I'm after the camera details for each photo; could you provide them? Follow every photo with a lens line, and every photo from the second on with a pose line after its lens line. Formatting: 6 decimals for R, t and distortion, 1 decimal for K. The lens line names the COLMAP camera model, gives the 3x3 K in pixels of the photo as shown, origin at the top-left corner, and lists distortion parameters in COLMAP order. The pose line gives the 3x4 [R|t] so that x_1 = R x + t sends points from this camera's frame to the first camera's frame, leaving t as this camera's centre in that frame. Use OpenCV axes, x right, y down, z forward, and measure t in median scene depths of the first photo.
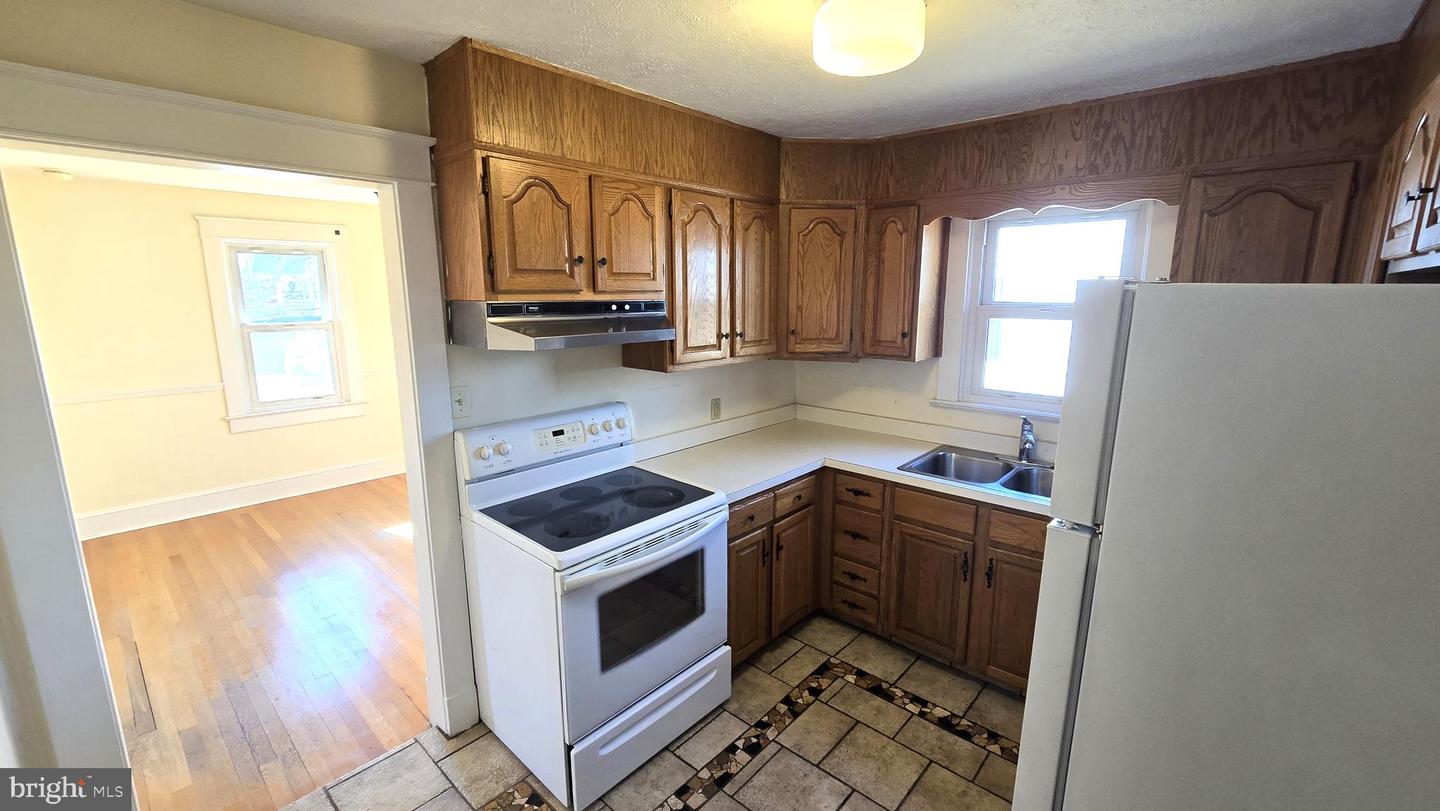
lens RADIAL K [[585.4, 0, 723.8], [0, 585.4, 402.1], [0, 0, 1]] dist [-0.009869, -0.000032]
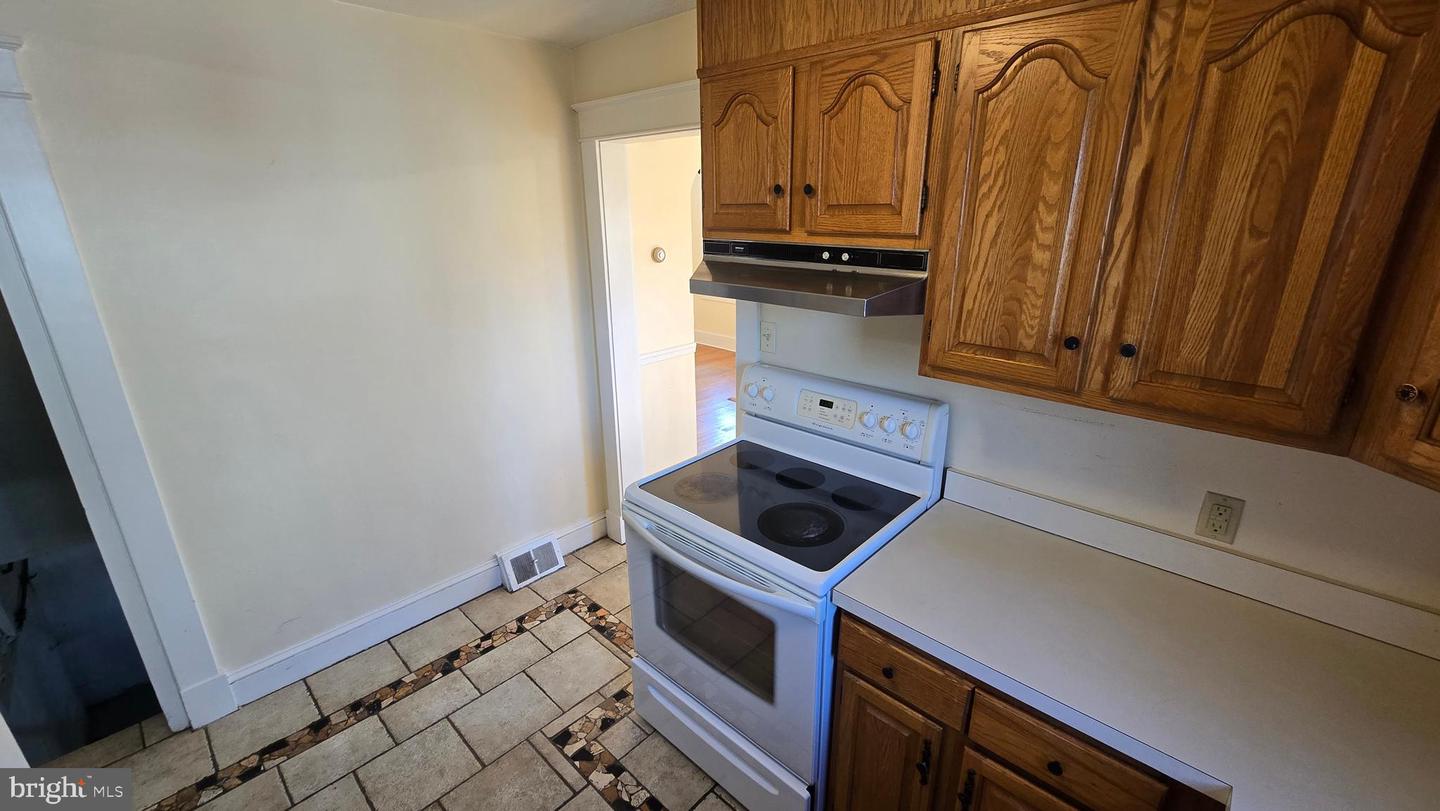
lens RADIAL K [[585.4, 0, 716.4], [0, 585.4, 398.7], [0, 0, 1]] dist [-0.009869, -0.000032]
pose [[-0.020516, 0.313944, -0.949220, 0.535514], [-0.180192, 0.932711, 0.312379, -0.196431], [0.983417, 0.177451, 0.037435, 0.871103]]
